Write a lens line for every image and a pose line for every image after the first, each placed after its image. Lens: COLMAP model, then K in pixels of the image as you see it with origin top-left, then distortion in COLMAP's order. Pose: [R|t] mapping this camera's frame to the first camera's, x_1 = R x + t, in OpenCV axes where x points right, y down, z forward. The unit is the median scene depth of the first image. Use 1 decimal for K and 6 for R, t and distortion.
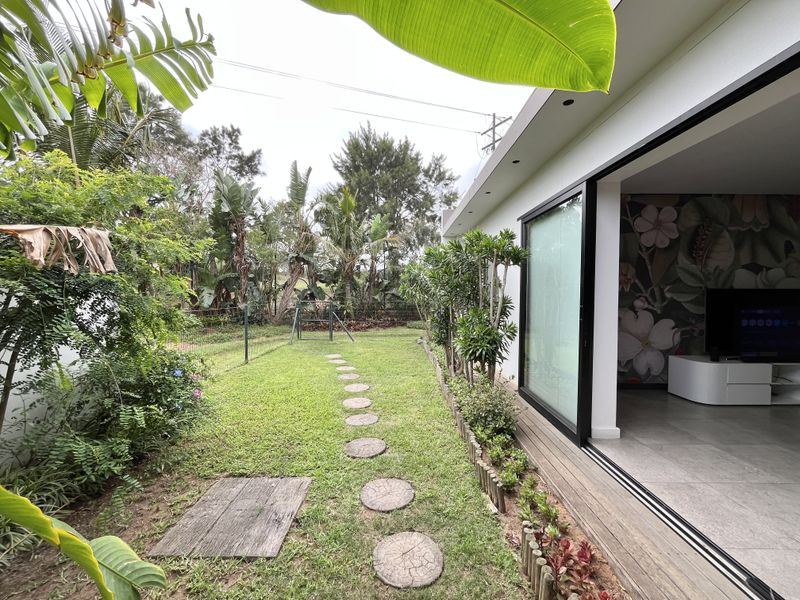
lens RADIAL K [[323.1, 0, 397.2], [0, 323.1, 298.1], [0, 0, 1]] dist [-0.002519, -0.000575]
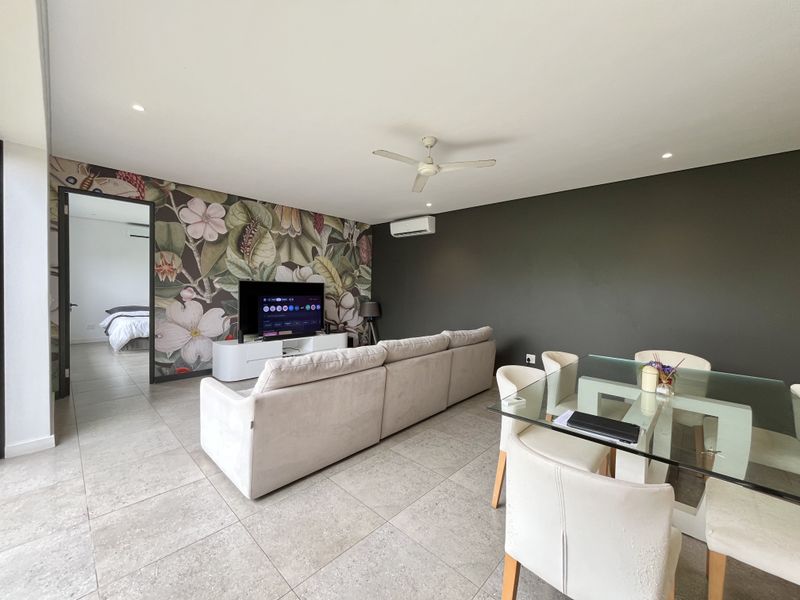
lens RADIAL K [[323.1, 0, 397.2], [0, 323.1, 298.1], [0, 0, 1]] dist [-0.002519, -0.000575]
pose [[0.681936, -0.010532, 0.731336, 0.461803], [-0.004343, 0.999820, 0.018449, 0.009181], [-0.731399, -0.015757, 0.681768, -0.175958]]
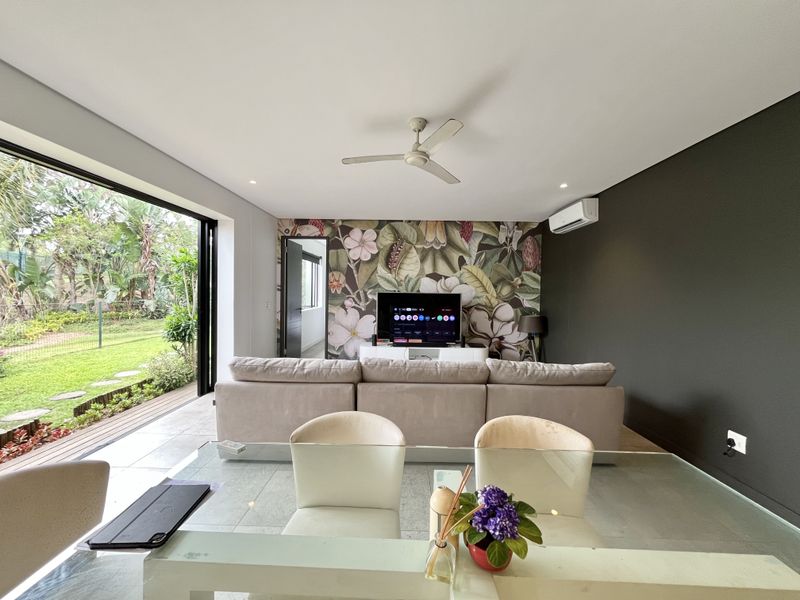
lens RADIAL K [[323.1, 0, 397.2], [0, 323.1, 298.1], [0, 0, 1]] dist [-0.002519, -0.000575]
pose [[0.999858, 0.011992, -0.011859, 0.969727], [-0.011991, 0.999928, 0.000112, -0.004782], [0.011859, 0.000030, 0.999930, -0.317002]]
